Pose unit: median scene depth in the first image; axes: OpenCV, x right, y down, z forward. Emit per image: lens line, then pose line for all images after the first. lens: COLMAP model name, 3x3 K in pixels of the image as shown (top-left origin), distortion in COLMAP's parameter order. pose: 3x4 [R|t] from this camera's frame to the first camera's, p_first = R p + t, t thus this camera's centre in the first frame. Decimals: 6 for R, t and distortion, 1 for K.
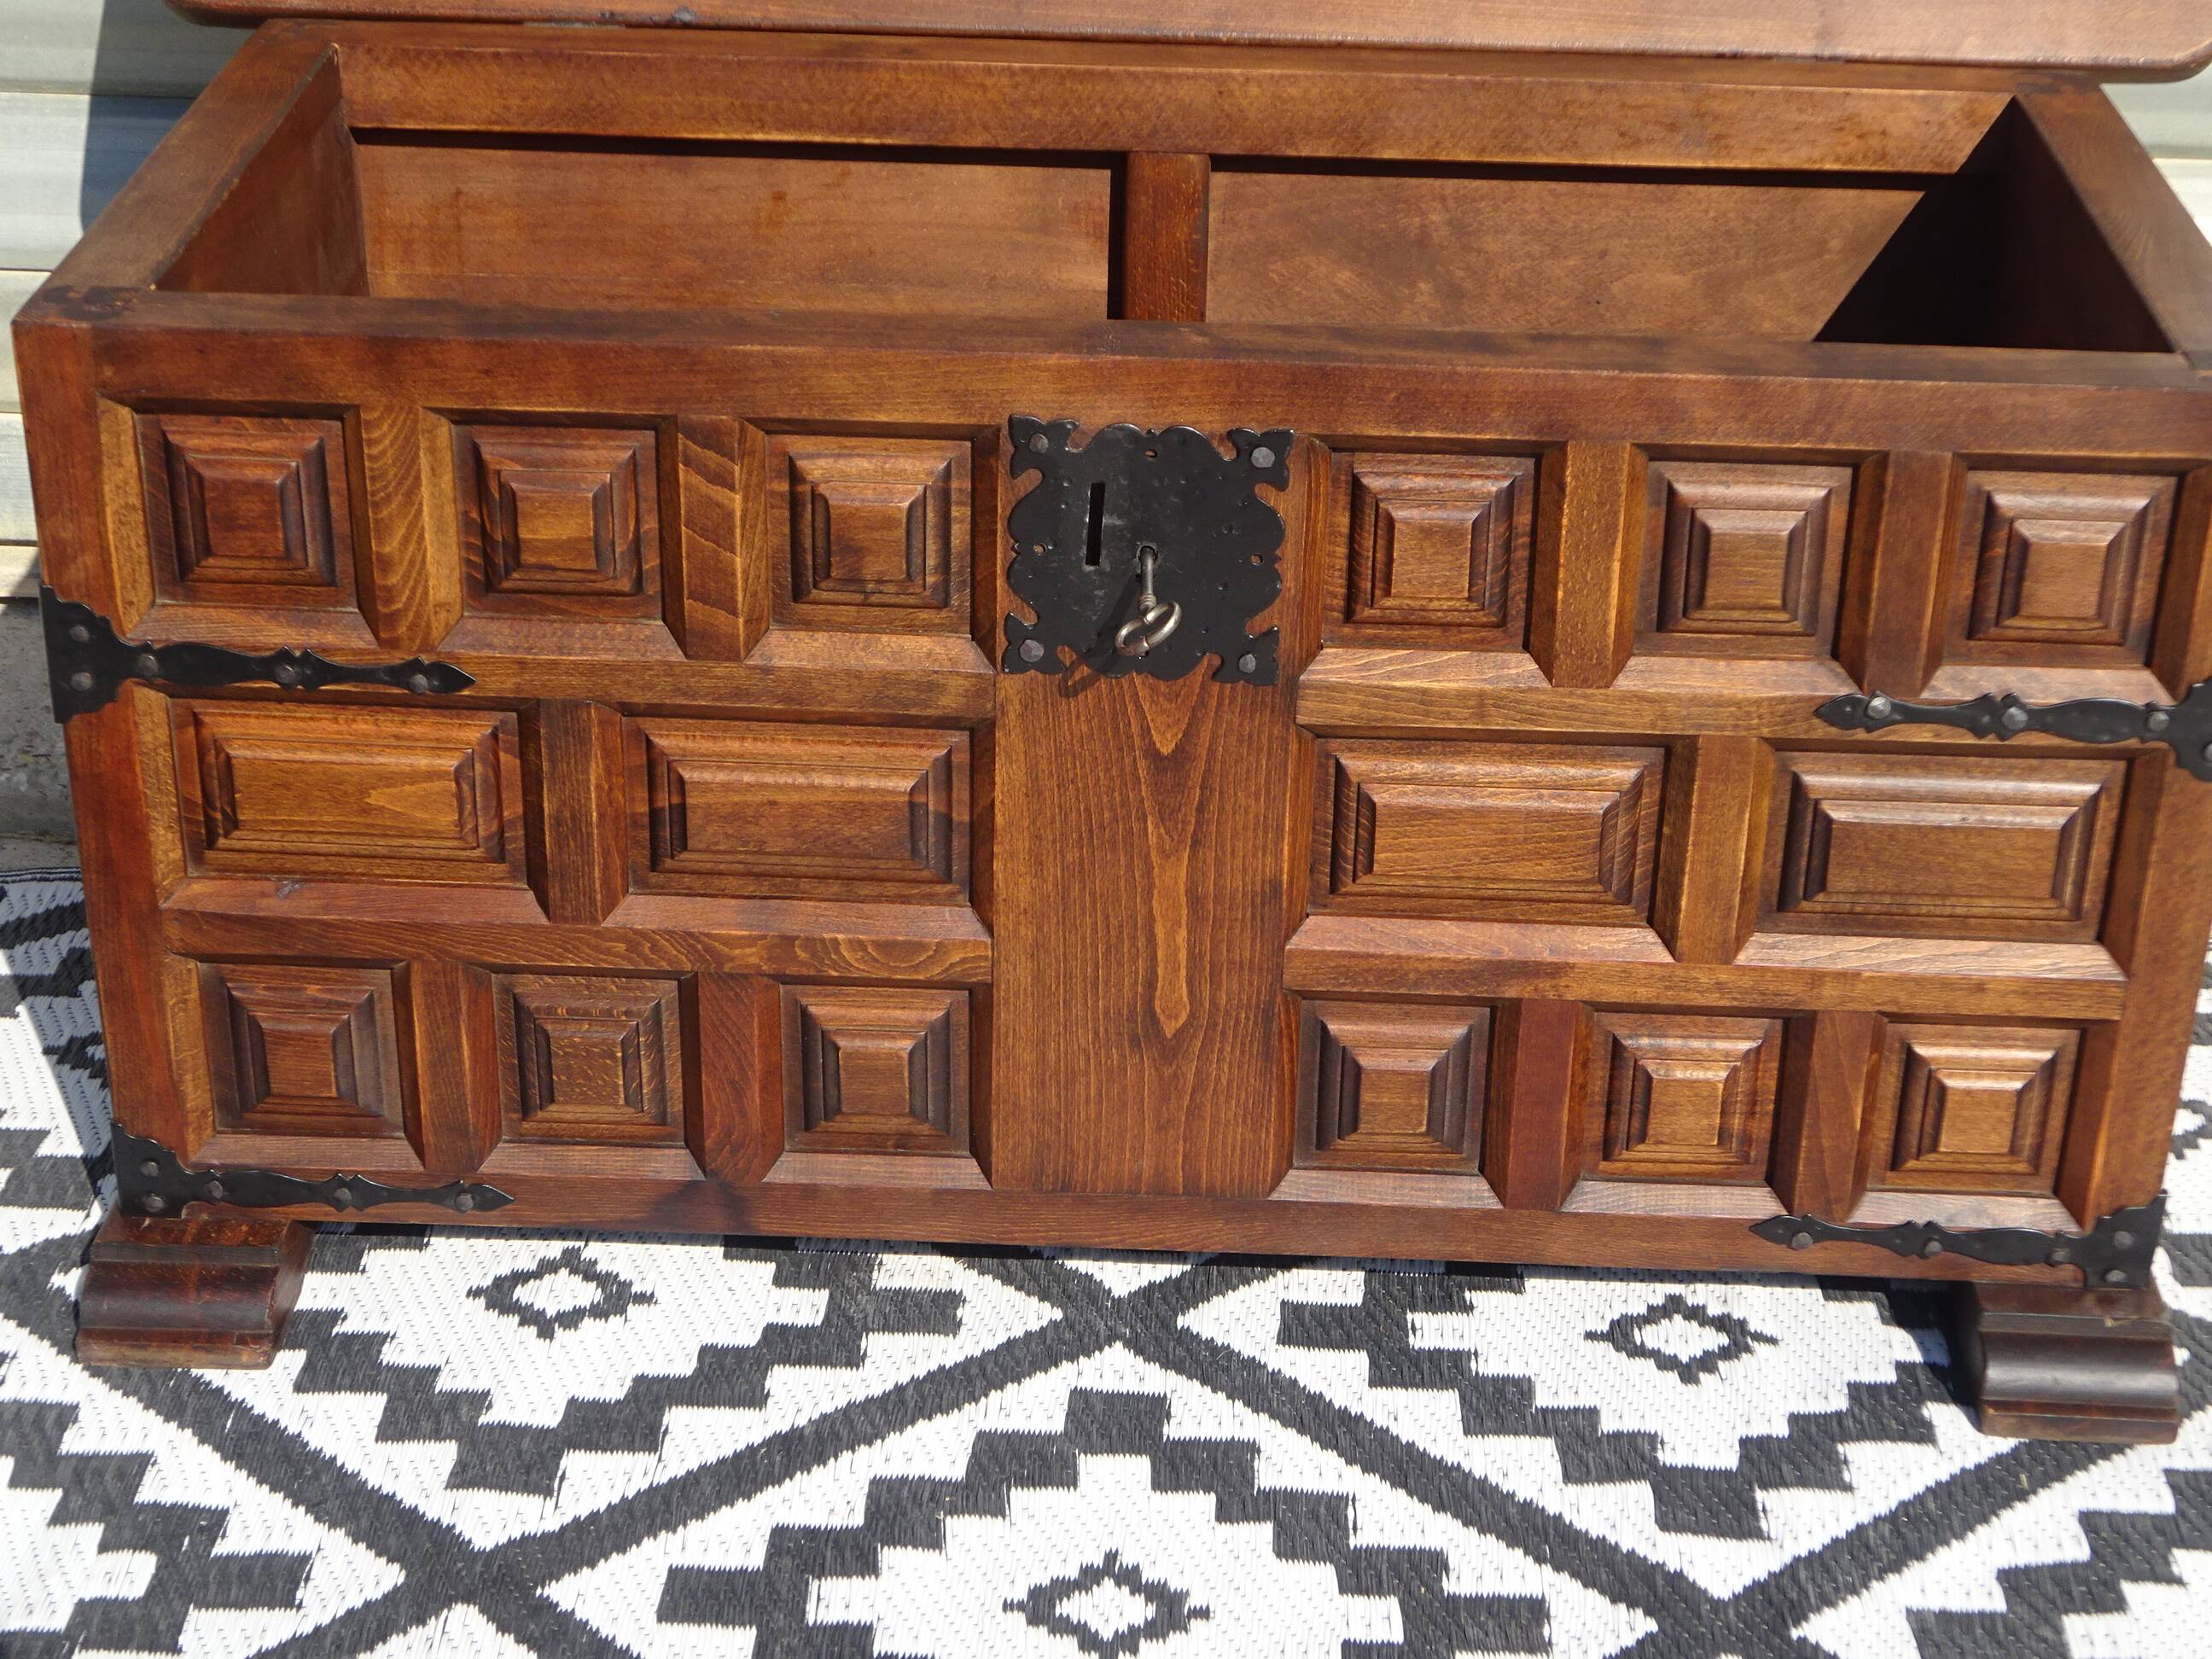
lens RADIAL K [[3616.4, 0, 1106.0], [0, 3616.4, 829.5], [0, 0, 1]] dist [0.008154, 0.015219]
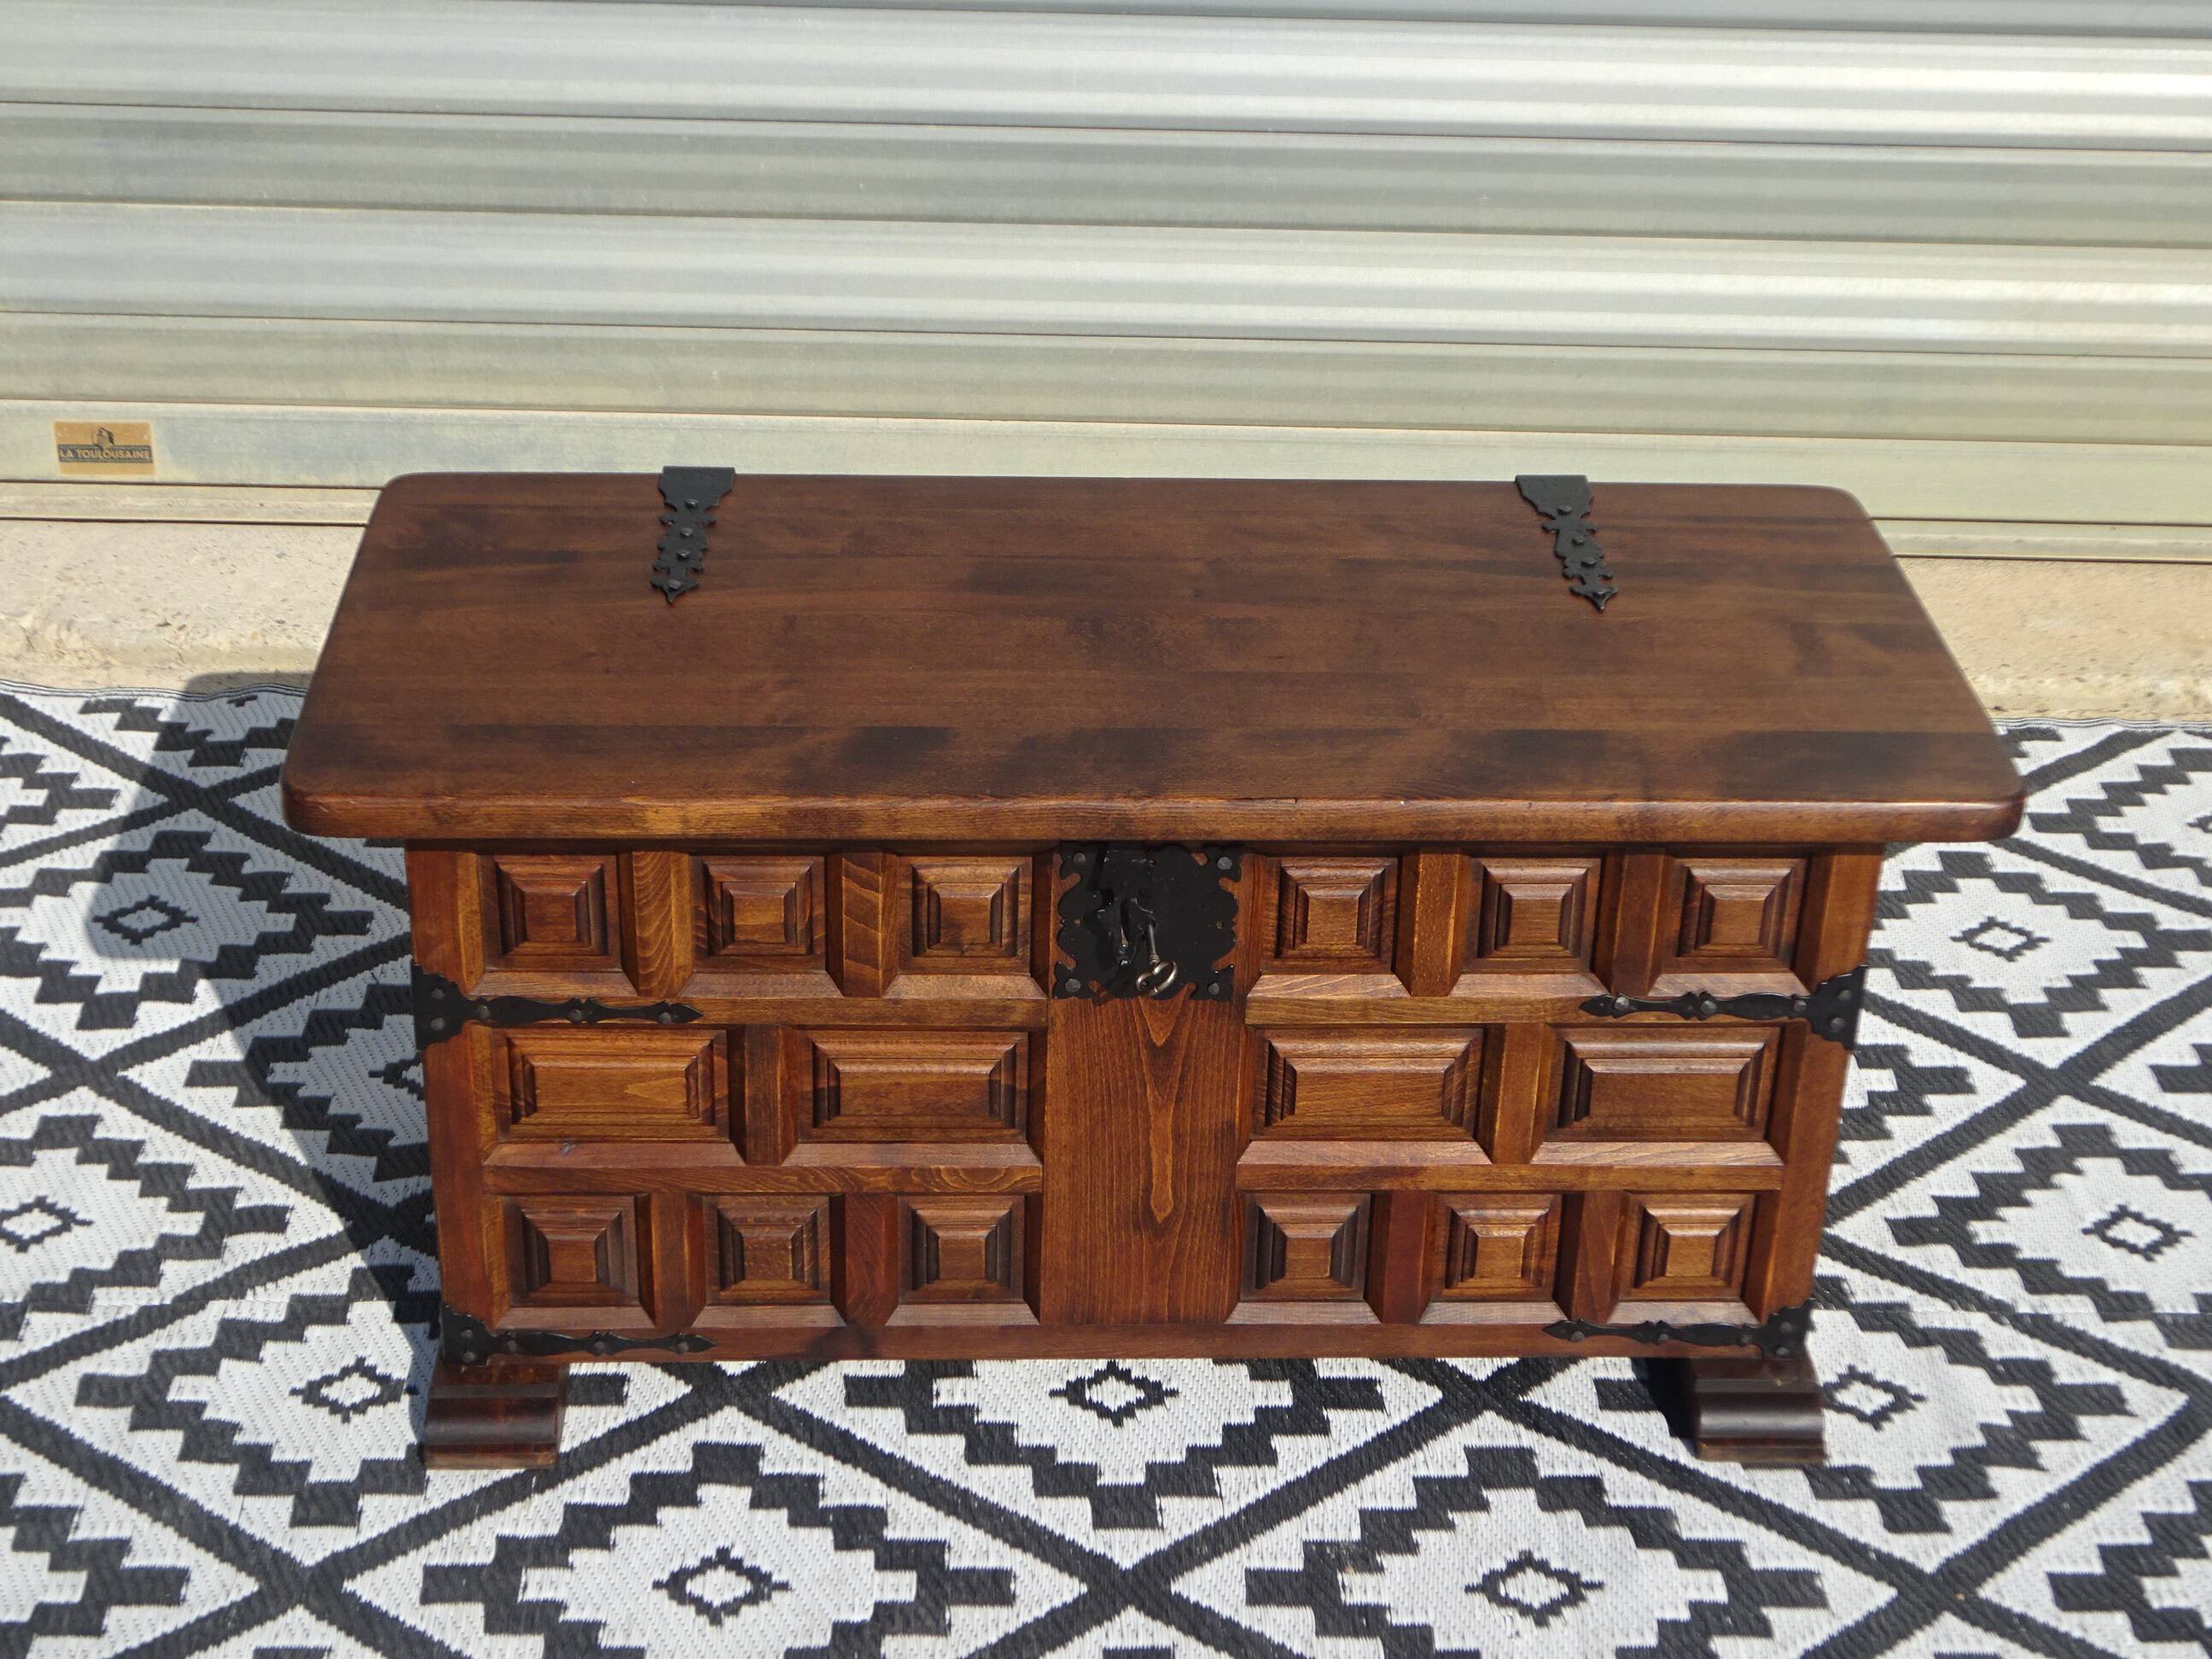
lens RADIAL K [[3333.6, 0, 1106.0], [0, 3333.6, 829.5], [0, 0, 1]] dist [0.011613, 0.105620]
pose [[0.996925, -0.031030, 0.071958, -0.102712], [0.029546, 0.999330, 0.021597, -0.140986], [-0.072580, -0.019405, 0.997174, -0.389850]]
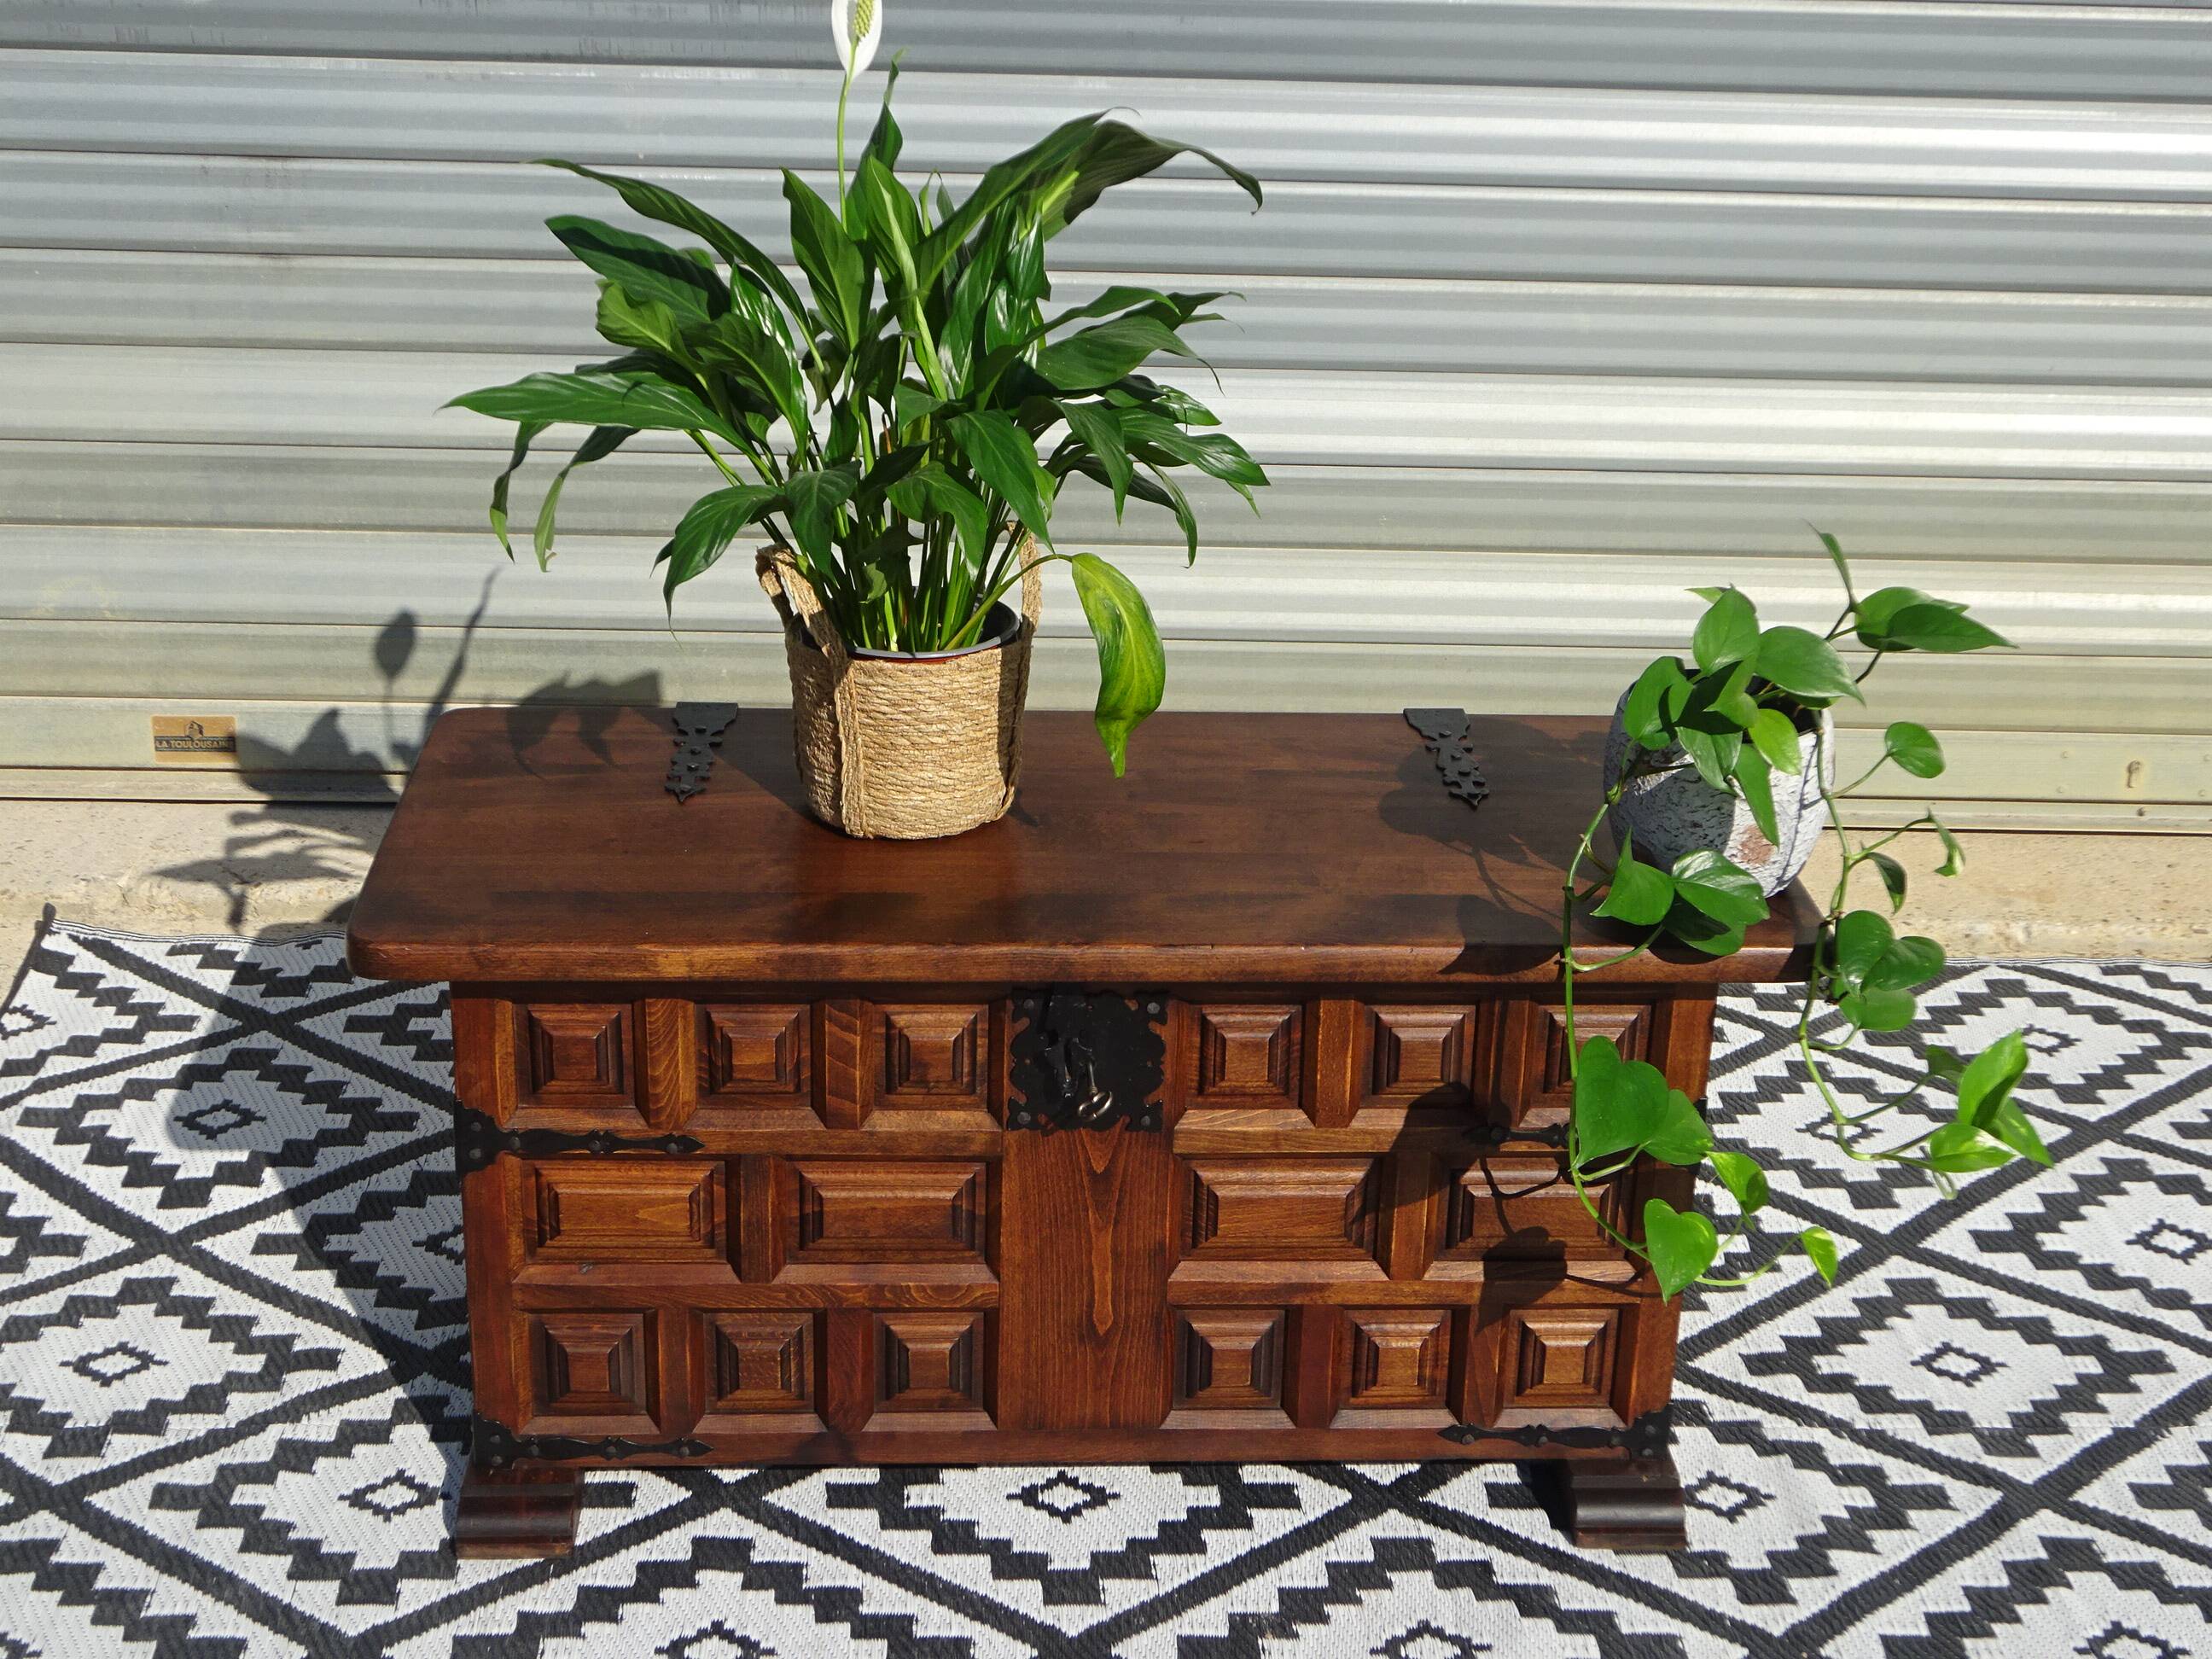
lens RADIAL K [[3016.5, 0, 1106.0], [0, 3016.5, 829.5], [0, 0, 1]] dist [-0.000449, 0.065645]
pose [[0.996121, -0.026905, 0.083786, -0.097523], [0.035537, 0.994015, -0.103306, -0.034772], [-0.080505, 0.105883, 0.991114, -0.467366]]
